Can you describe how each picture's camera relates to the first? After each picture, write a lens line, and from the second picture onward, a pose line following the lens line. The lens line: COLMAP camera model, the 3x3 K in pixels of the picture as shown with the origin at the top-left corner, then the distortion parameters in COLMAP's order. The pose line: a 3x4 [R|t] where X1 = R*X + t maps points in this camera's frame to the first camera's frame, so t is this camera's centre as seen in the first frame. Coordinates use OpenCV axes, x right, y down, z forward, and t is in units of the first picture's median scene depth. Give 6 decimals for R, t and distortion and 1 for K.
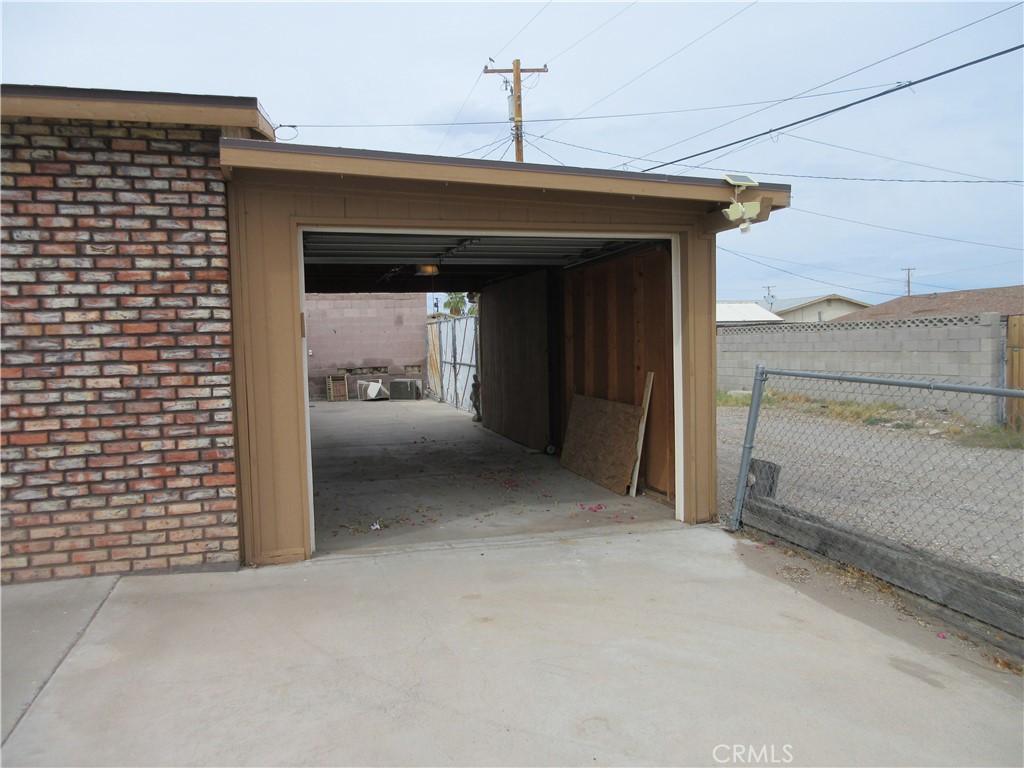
lens RADIAL K [[751.5, 0, 515.7], [0, 751.5, 379.8], [0, 0, 1]] dist [-0.008183, 0.003235]
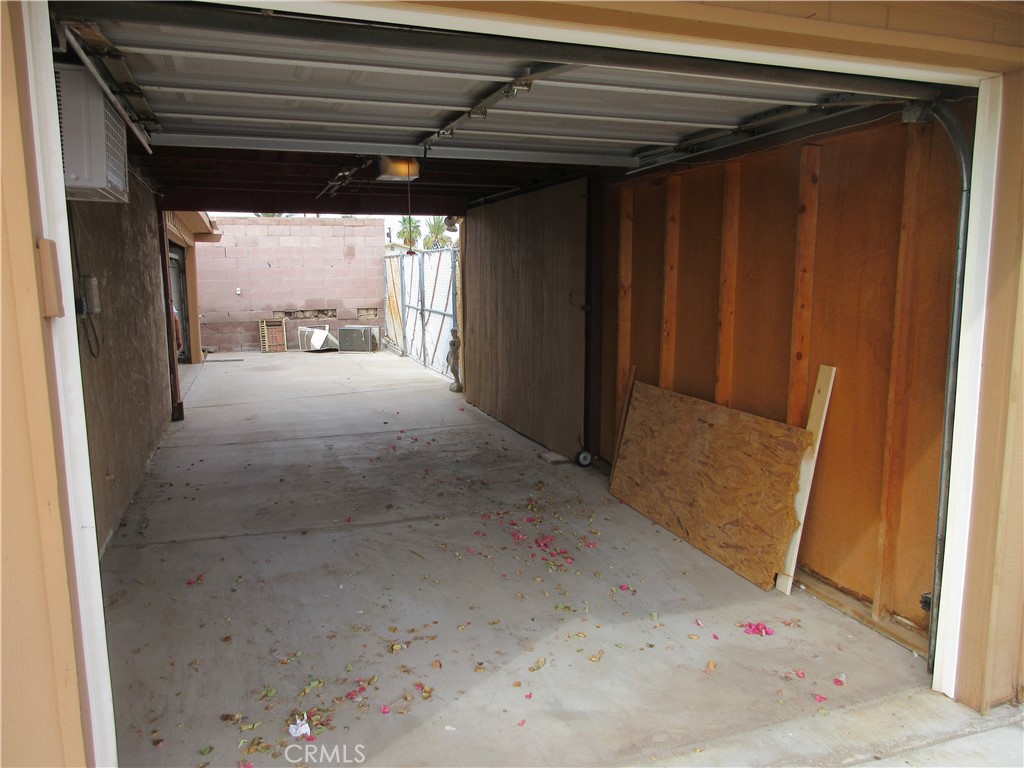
lens RADIAL K [[751.5, 0, 515.7], [0, 751.5, 379.8], [0, 0, 1]] dist [-0.008183, 0.003235]
pose [[0.997987, 0.008333, 0.062871, -0.037189], [-0.013865, 0.996017, 0.088080, -0.021896], [-0.061887, -0.088774, 0.994127, 0.238153]]
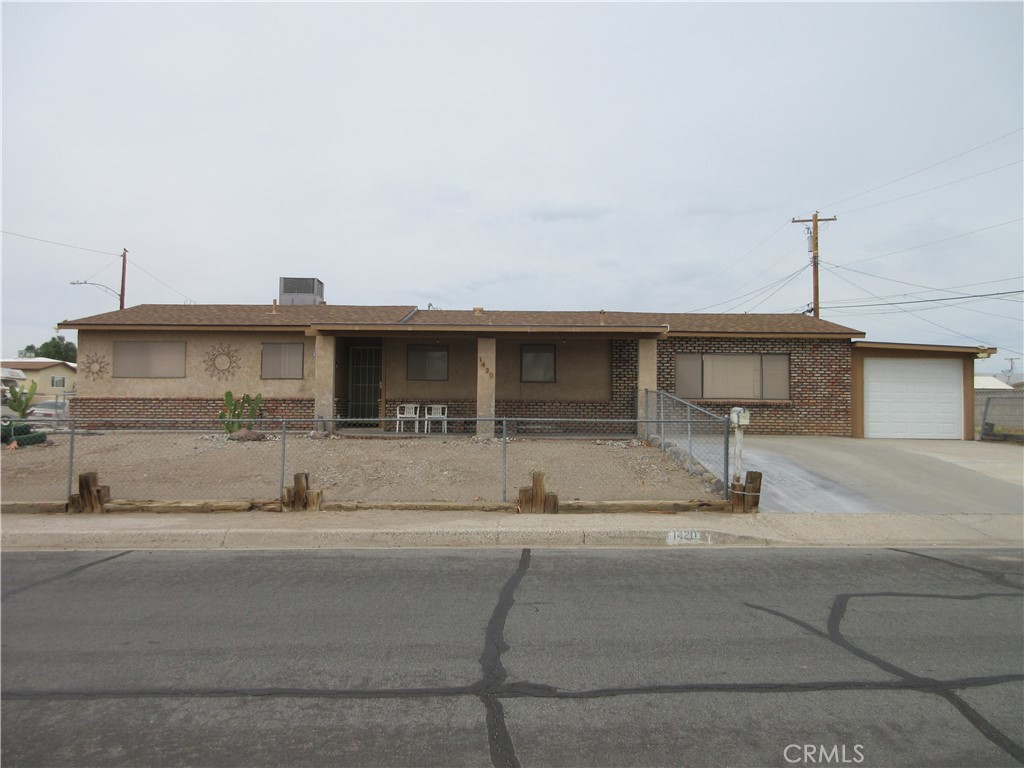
lens RADIAL K [[751.5, 0, 515.7], [0, 751.5, 379.8], [0, 0, 1]] dist [-0.008183, 0.003235]
pose [[0.964314, 0.023055, -0.263756, -0.367471], [-0.045738, 0.995730, -0.080184, 0.119604], [0.260781, 0.089386, 0.961251, -1.227871]]
